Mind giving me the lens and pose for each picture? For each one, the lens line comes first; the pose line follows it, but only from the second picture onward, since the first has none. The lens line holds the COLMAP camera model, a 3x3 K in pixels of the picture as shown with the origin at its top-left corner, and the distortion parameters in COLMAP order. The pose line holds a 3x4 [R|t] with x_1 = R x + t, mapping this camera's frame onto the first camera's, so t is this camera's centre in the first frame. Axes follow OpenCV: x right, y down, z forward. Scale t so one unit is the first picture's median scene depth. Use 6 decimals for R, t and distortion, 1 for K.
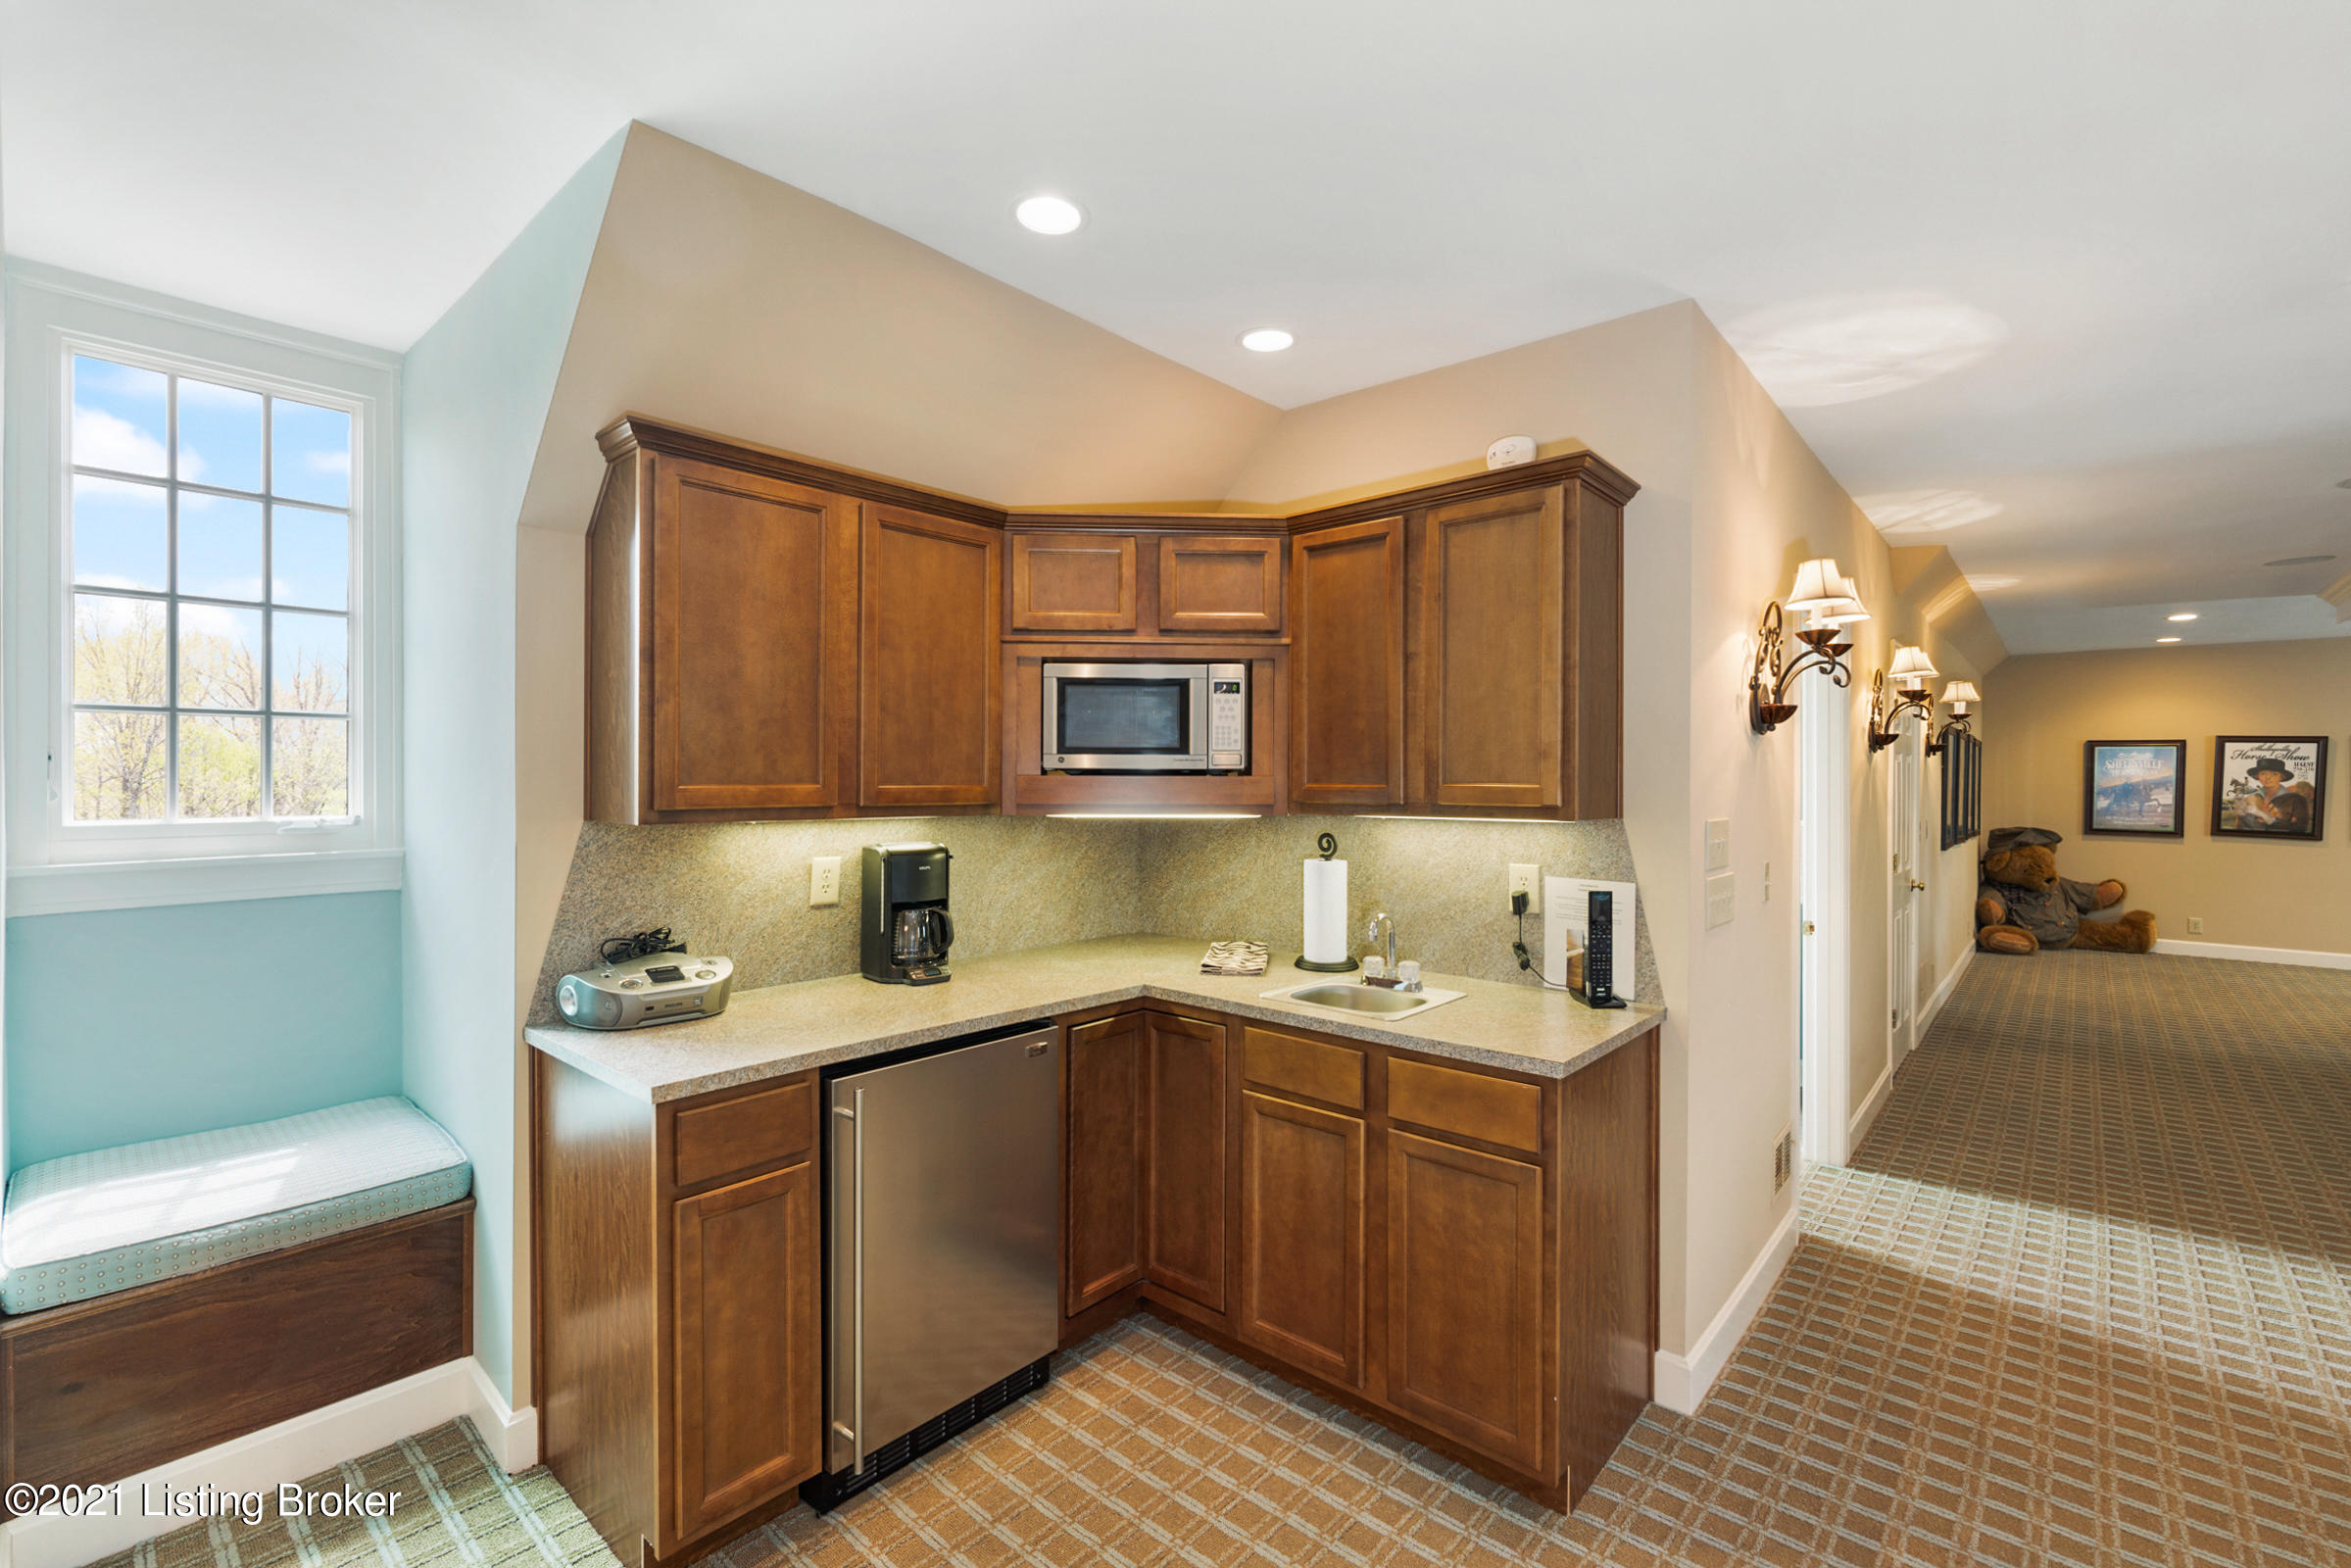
lens RADIAL K [[1016.3, 0, 1180.9], [0, 1016.3, 780.4], [0, 0, 1]] dist [-0.002077, 0.000282]
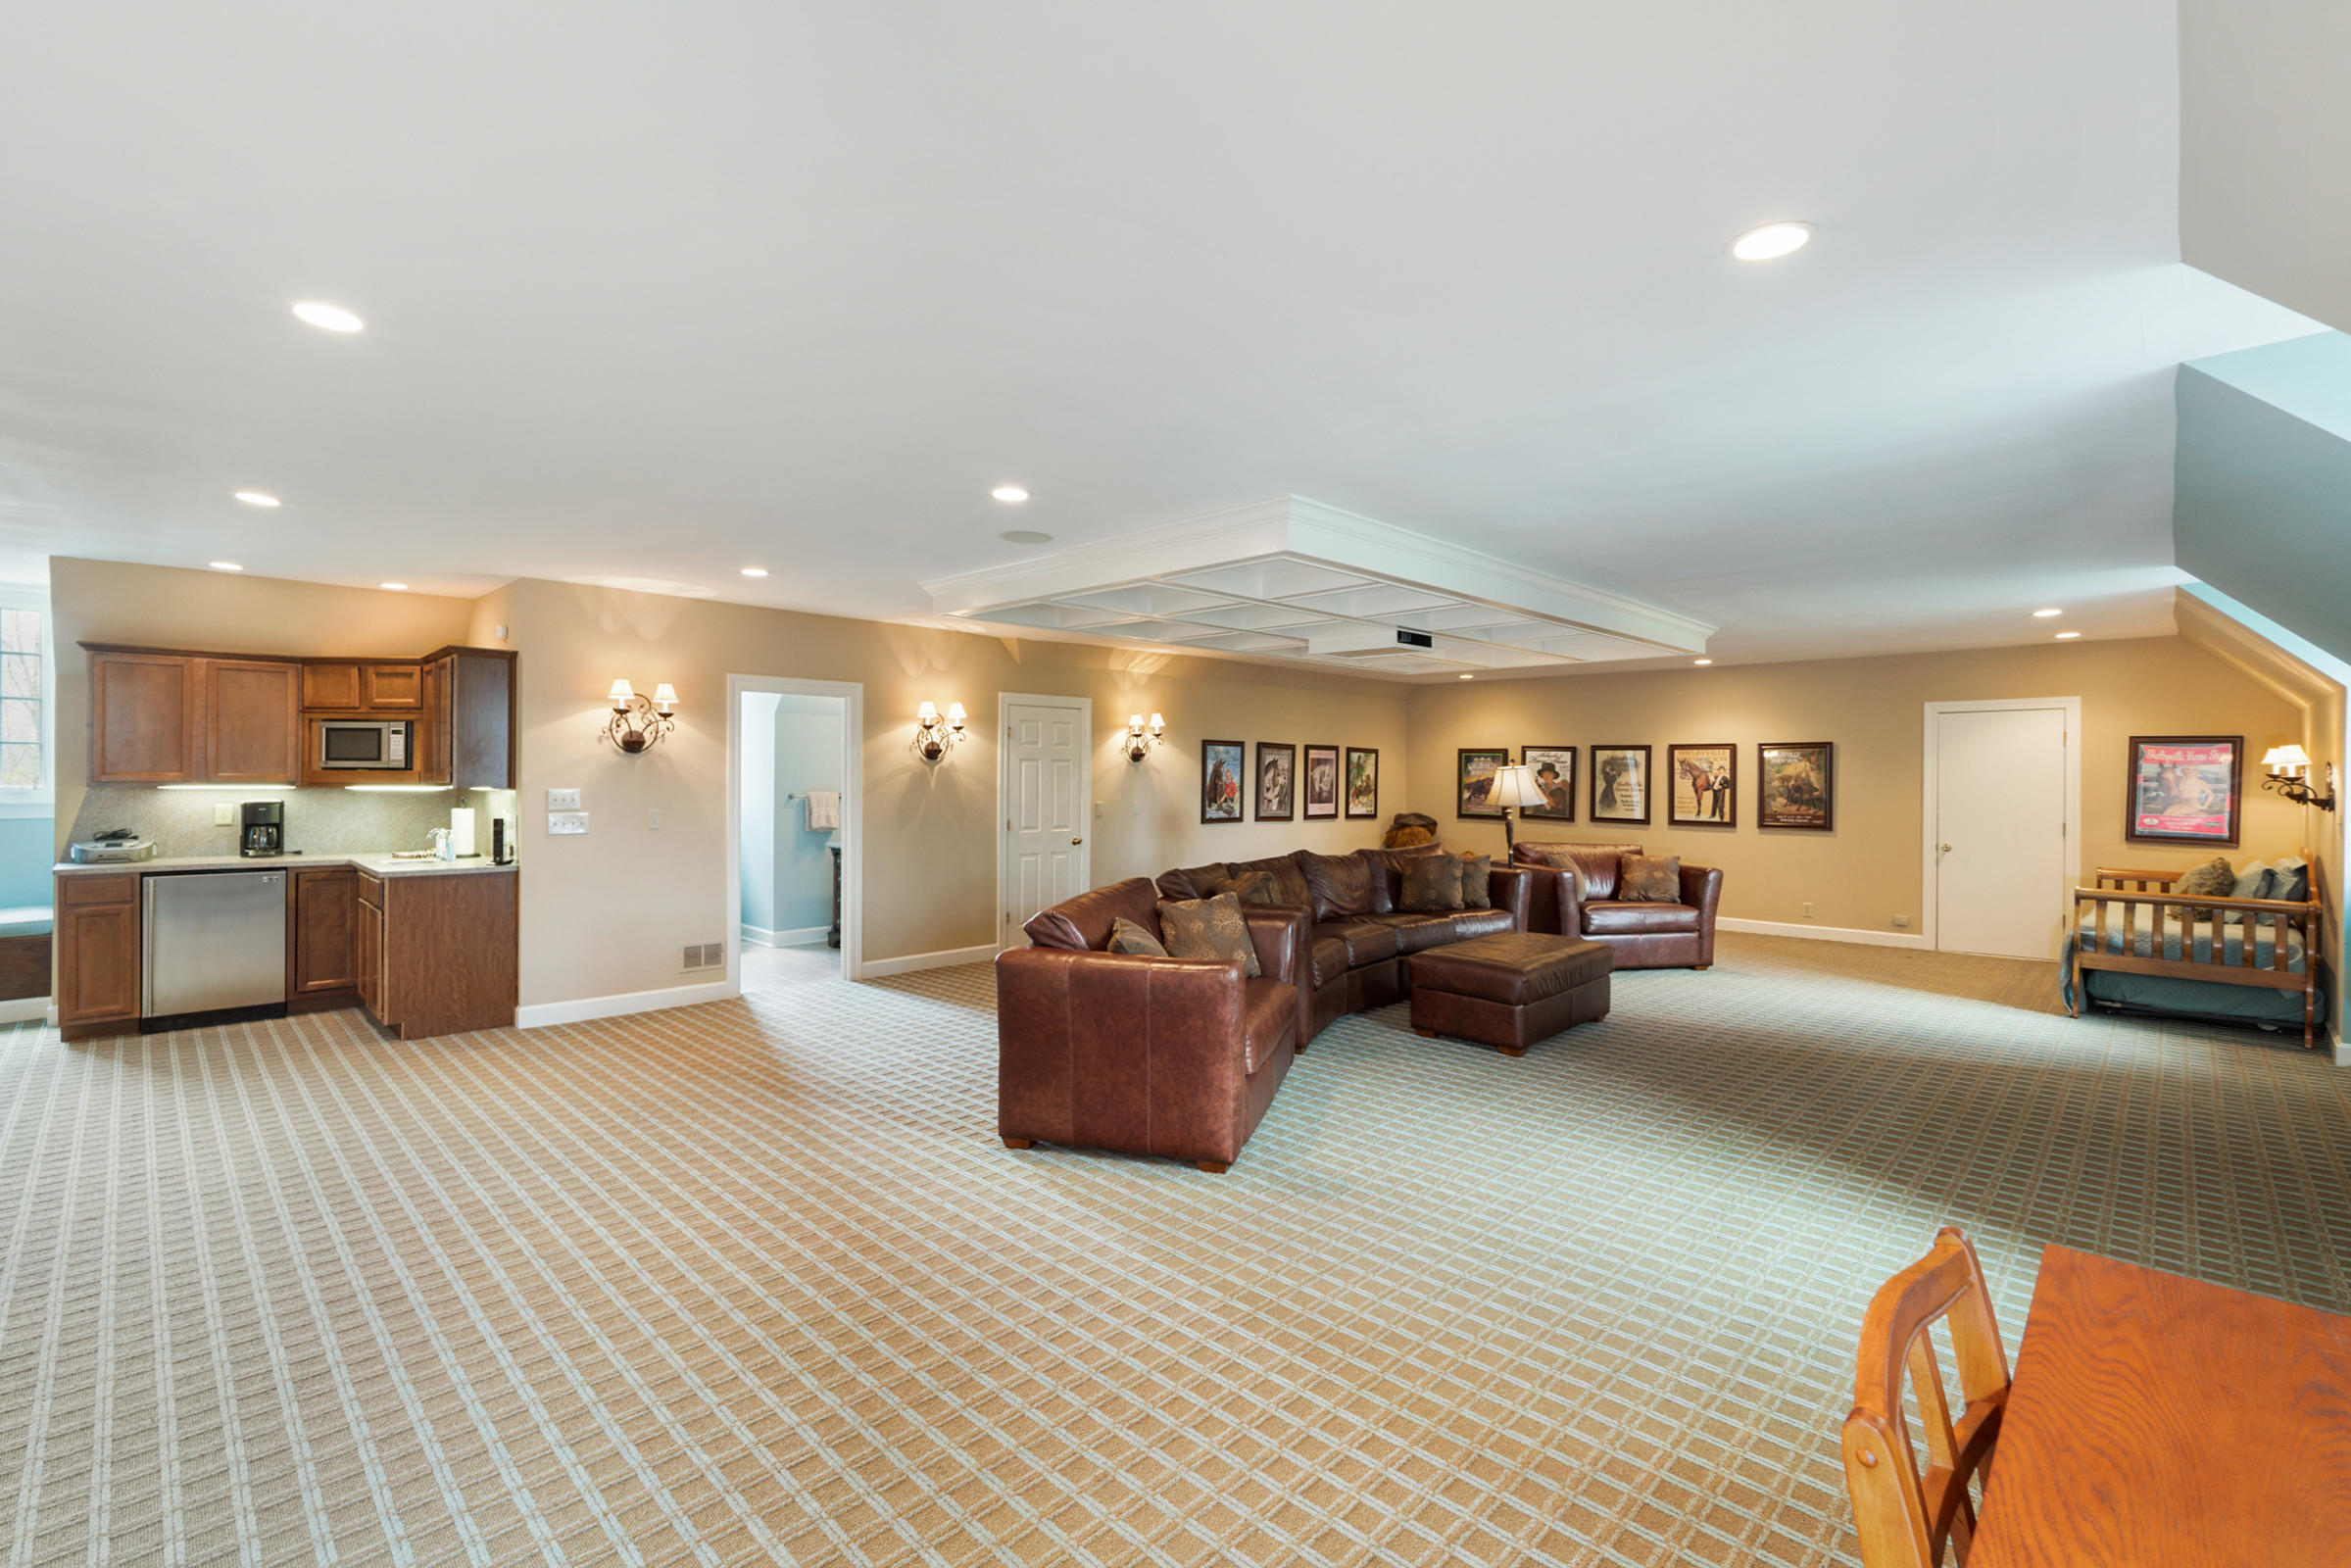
lens RADIAL K [[1016.3, 0, 1171.1], [0, 1016.3, 782.6], [0, 0, 1]] dist [-0.002077, 0.000282]
pose [[0.998210, 0.002502, -0.059754, 1.920838], [-0.002478, 0.999997, 0.000481, 0.017362], [0.059755, -0.000333, 0.998213, -1.177225]]
